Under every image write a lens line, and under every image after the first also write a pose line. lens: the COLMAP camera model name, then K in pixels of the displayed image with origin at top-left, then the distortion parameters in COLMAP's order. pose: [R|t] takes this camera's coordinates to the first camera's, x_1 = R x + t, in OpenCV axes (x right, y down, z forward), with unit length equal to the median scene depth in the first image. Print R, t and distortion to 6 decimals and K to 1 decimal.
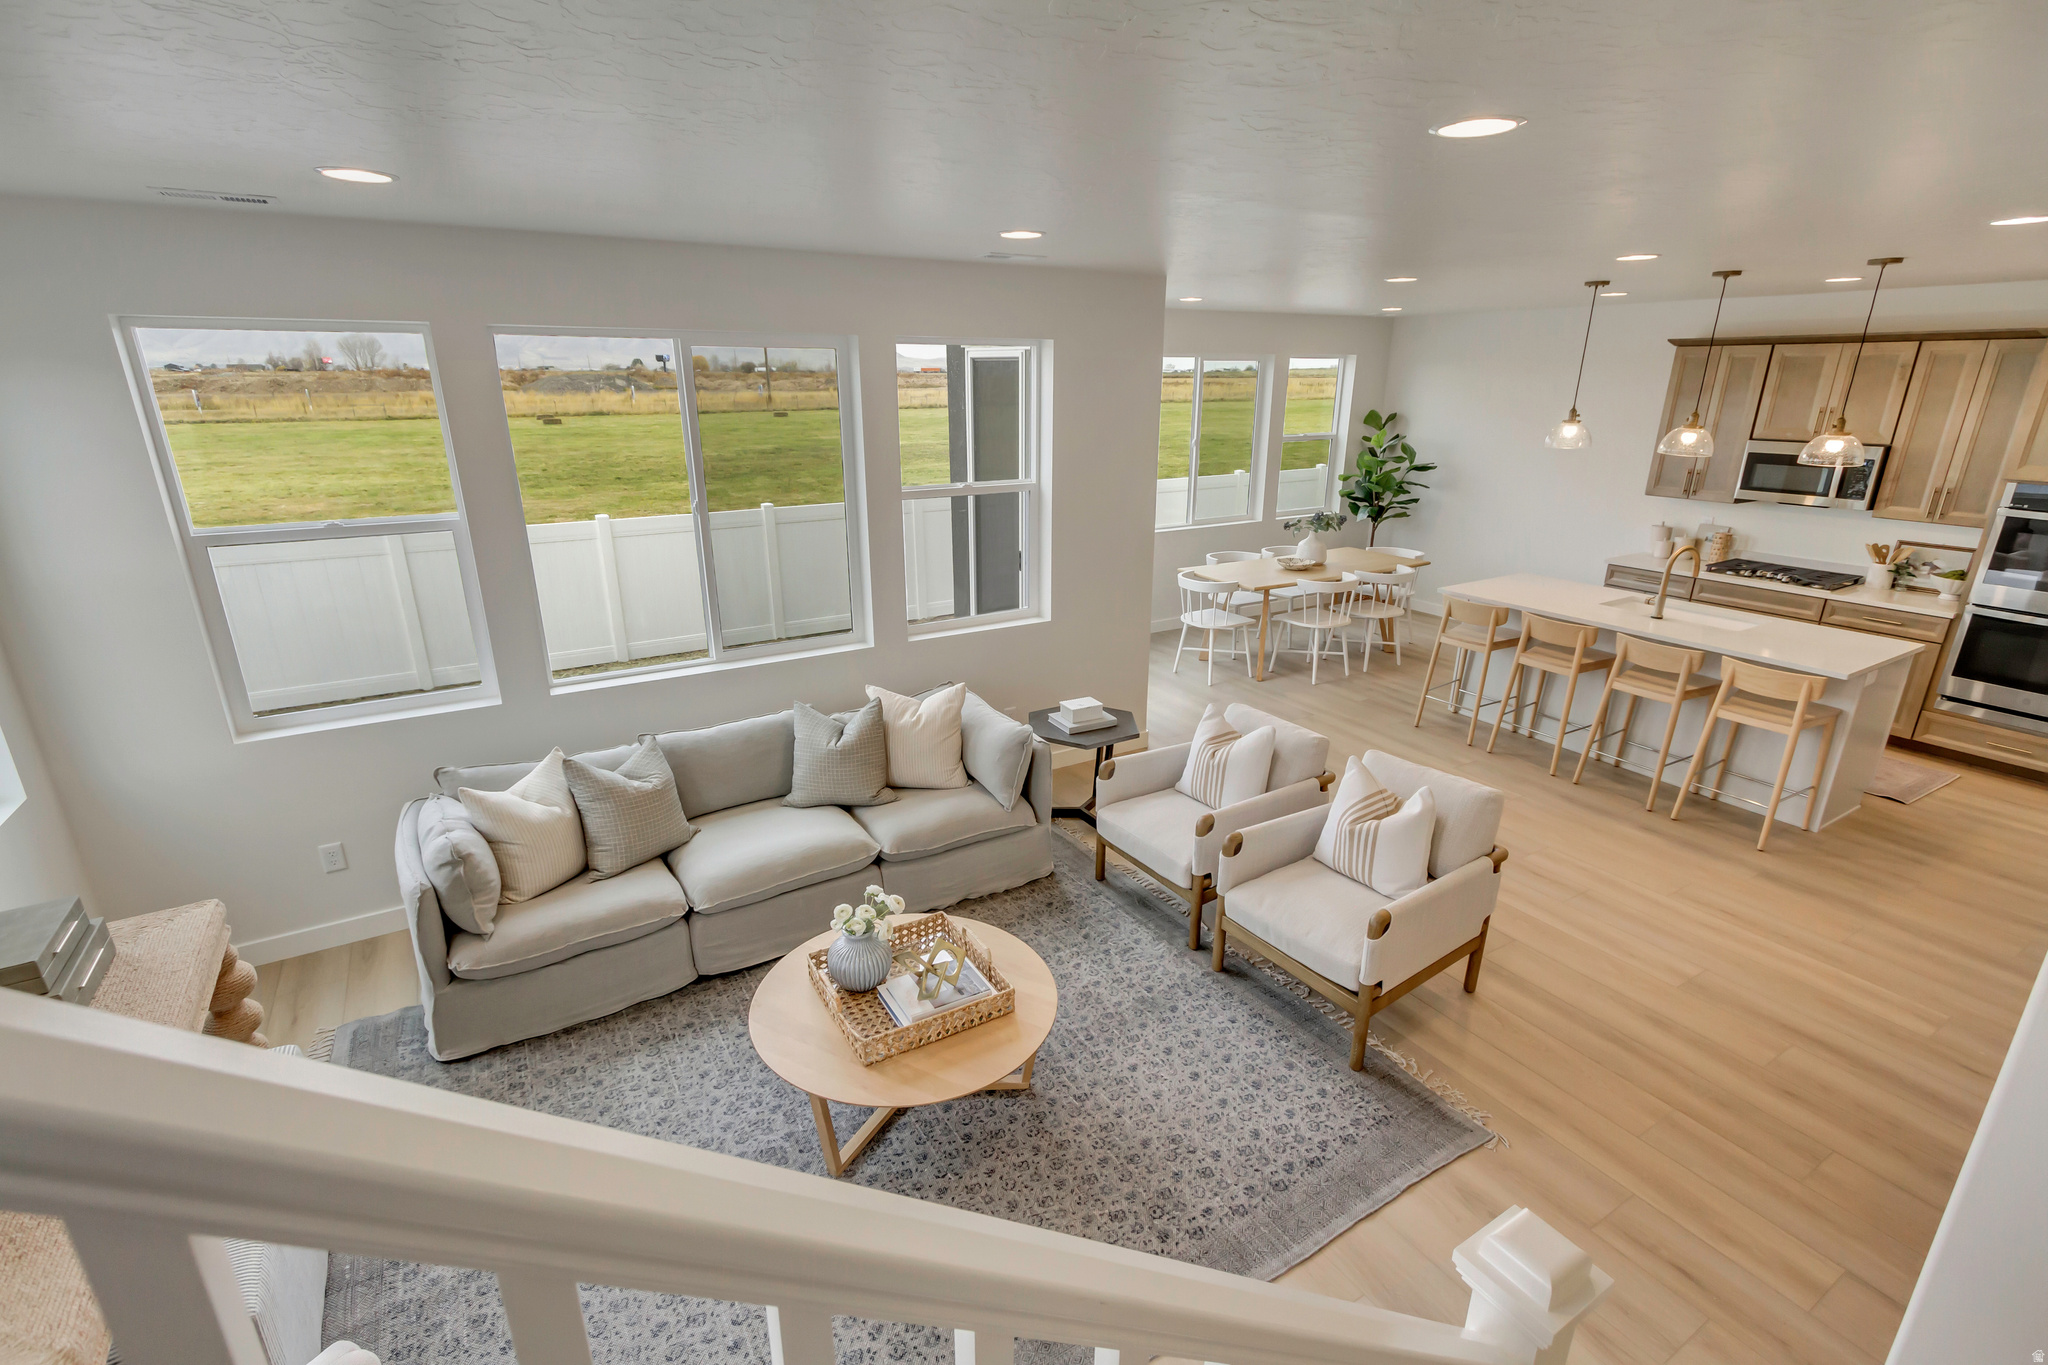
lens RADIAL K [[944.8, 0, 1027.6], [0, 944.8, 692.5], [0, 0, 1]] dist [0.010257, -0.003389]
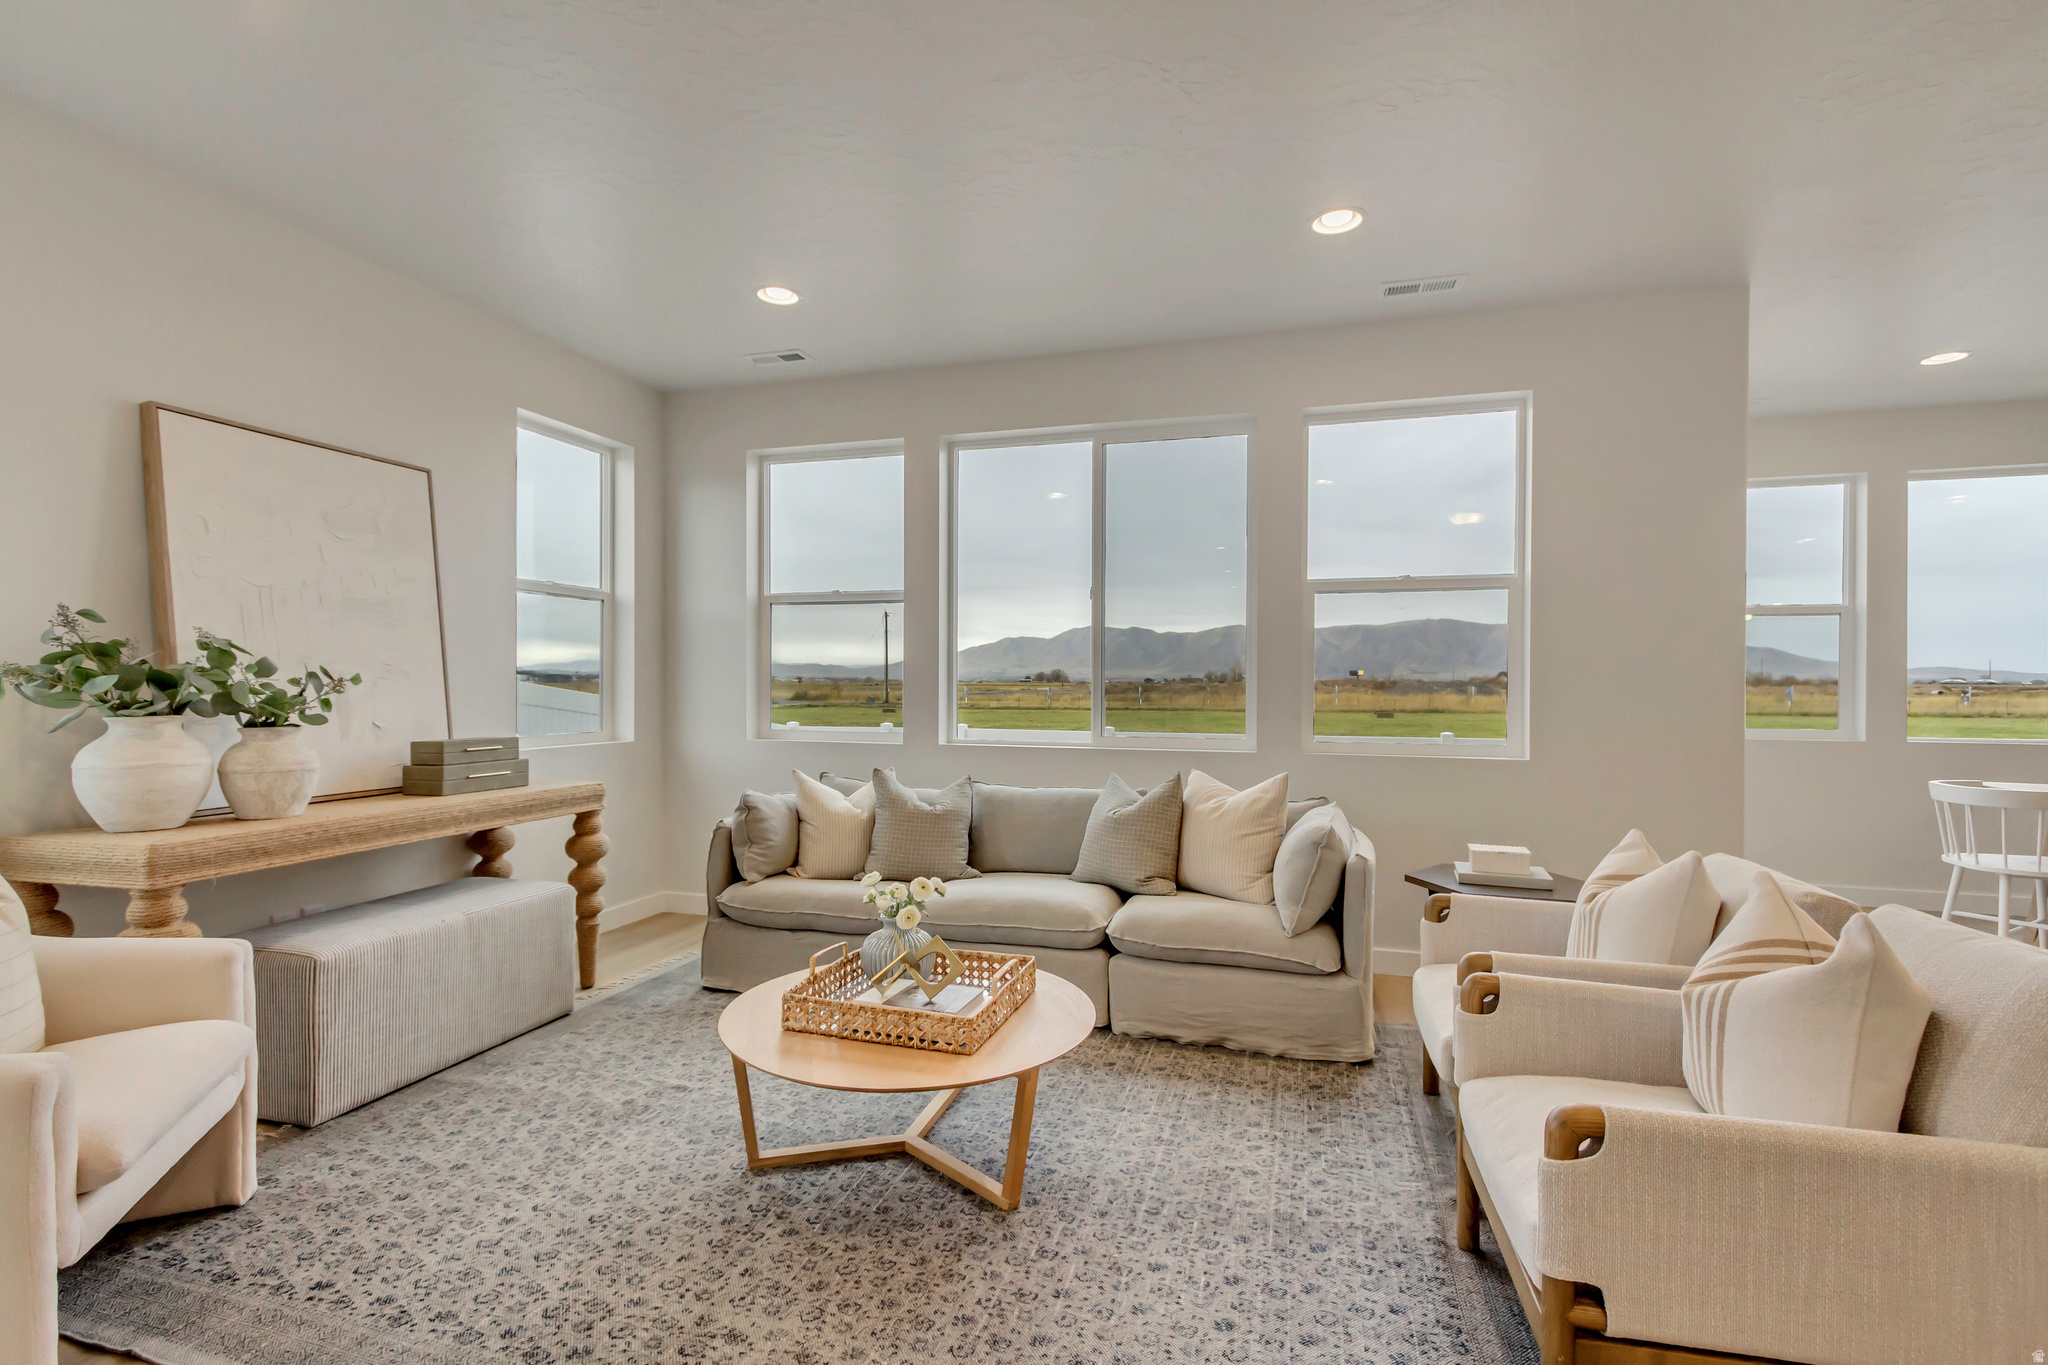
lens RADIAL K [[944.8, 0, 1009.2], [0, 944.8, 677.9], [0, 0, 1]] dist [0.010257, -0.003389]
pose [[0.657118, -0.002980, -0.753782, 0.276062], [-0.244583, 0.945045, -0.216953, 0.105086], [0.713005, 0.326926, 0.620277, 0.233291]]
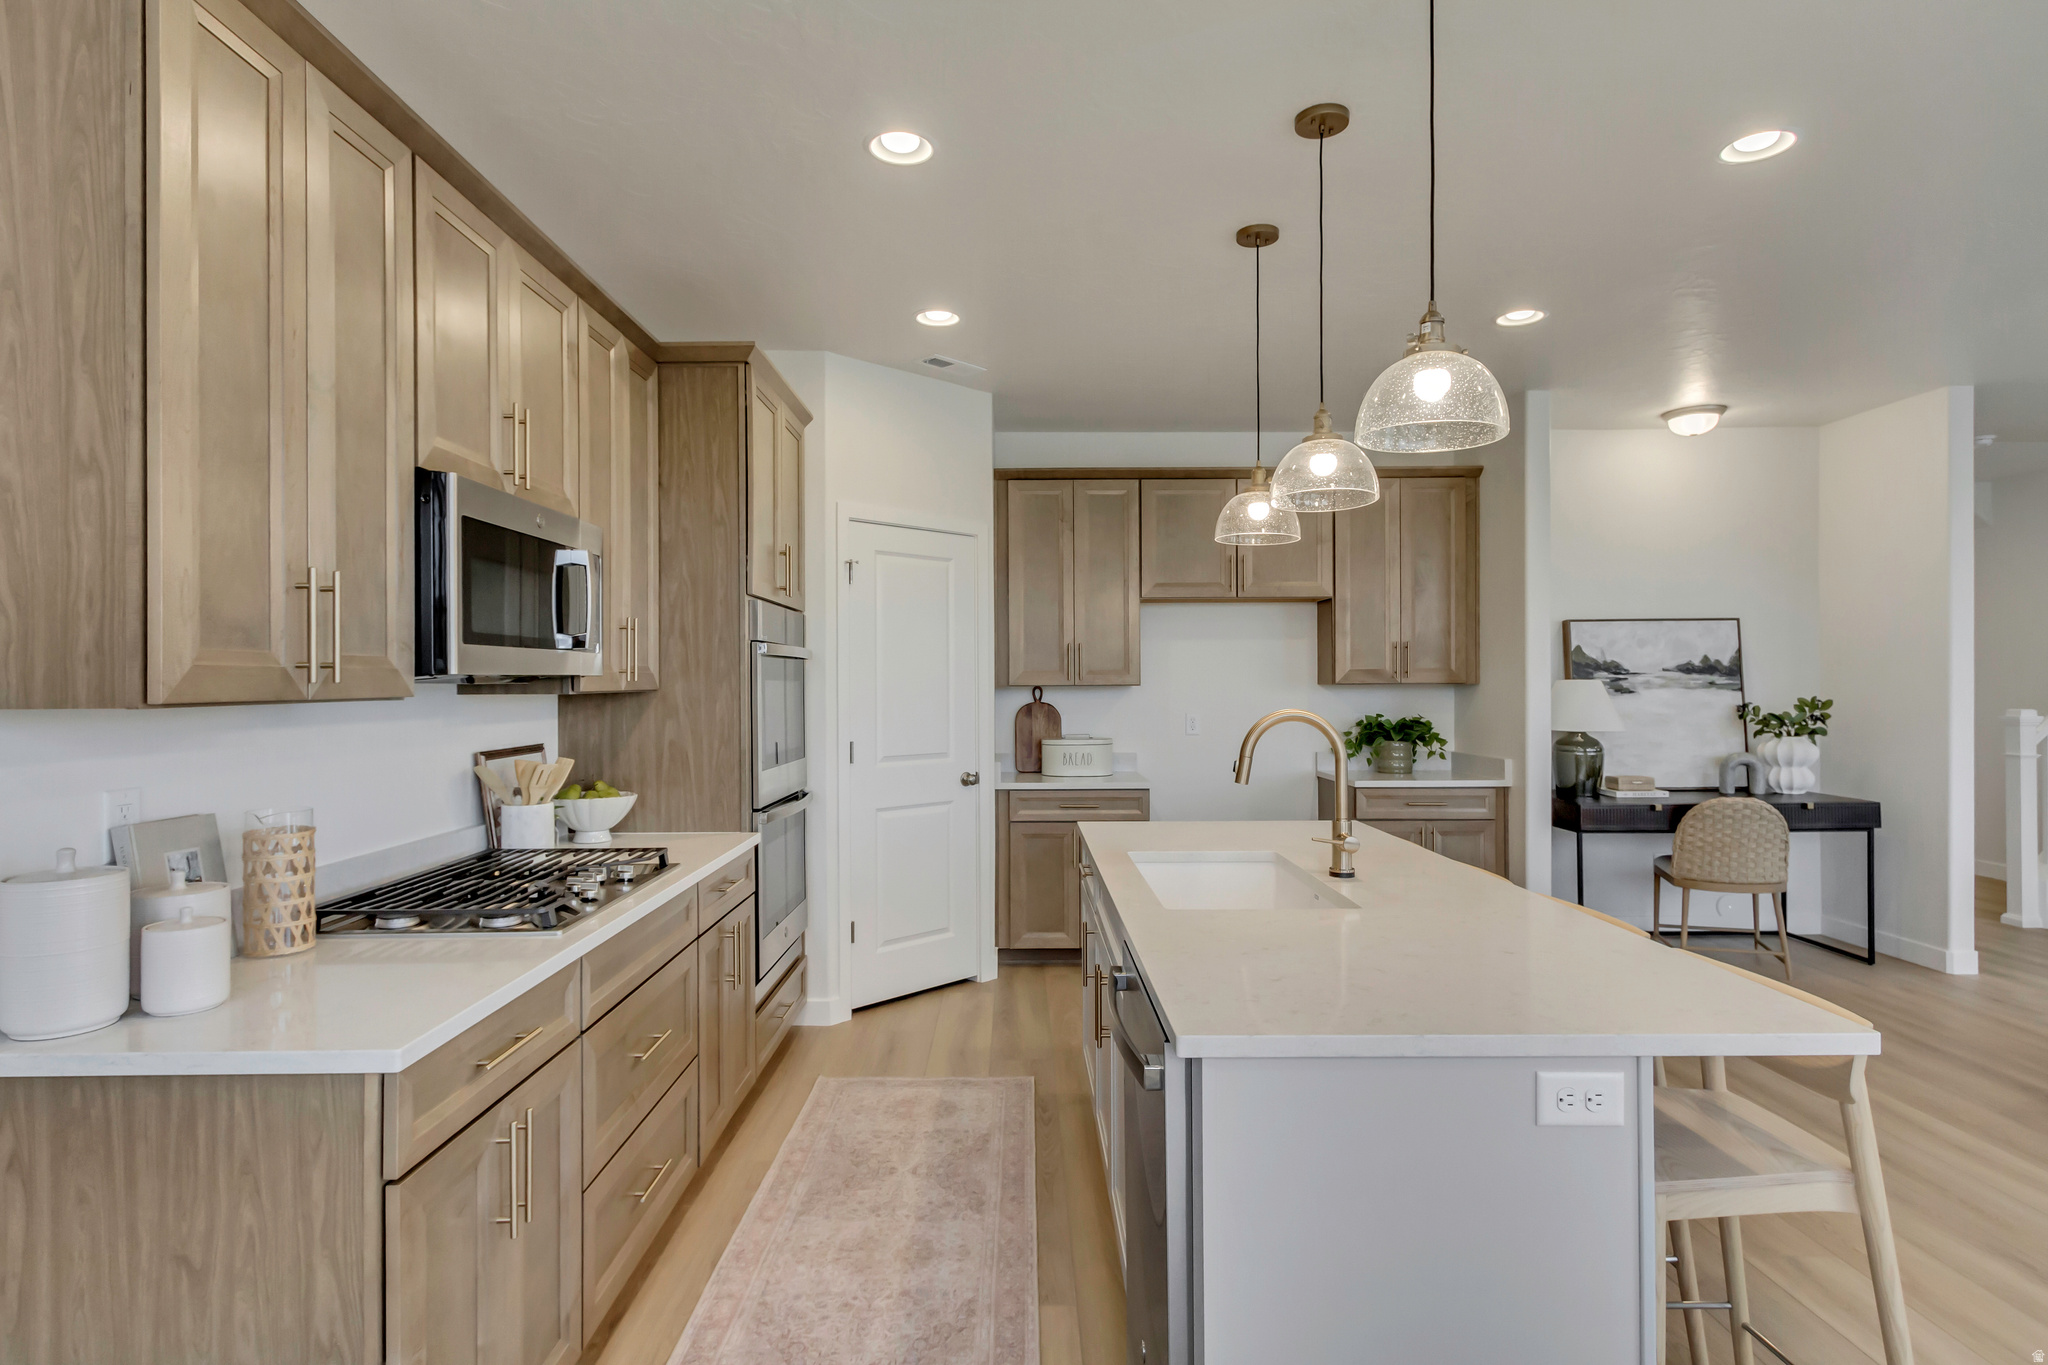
lens RADIAL K [[1049.8, 0, 1014.5], [0, 1049.8, 682.2], [0, 0, 1]] dist [-0.001859, -0.000132]
pose [[-0.851463, 0.001150, 0.524414, 0.501921], [0.171578, 0.945571, 0.276508, -0.295328], [-0.495553, 0.325414, -0.805316, 1.324514]]
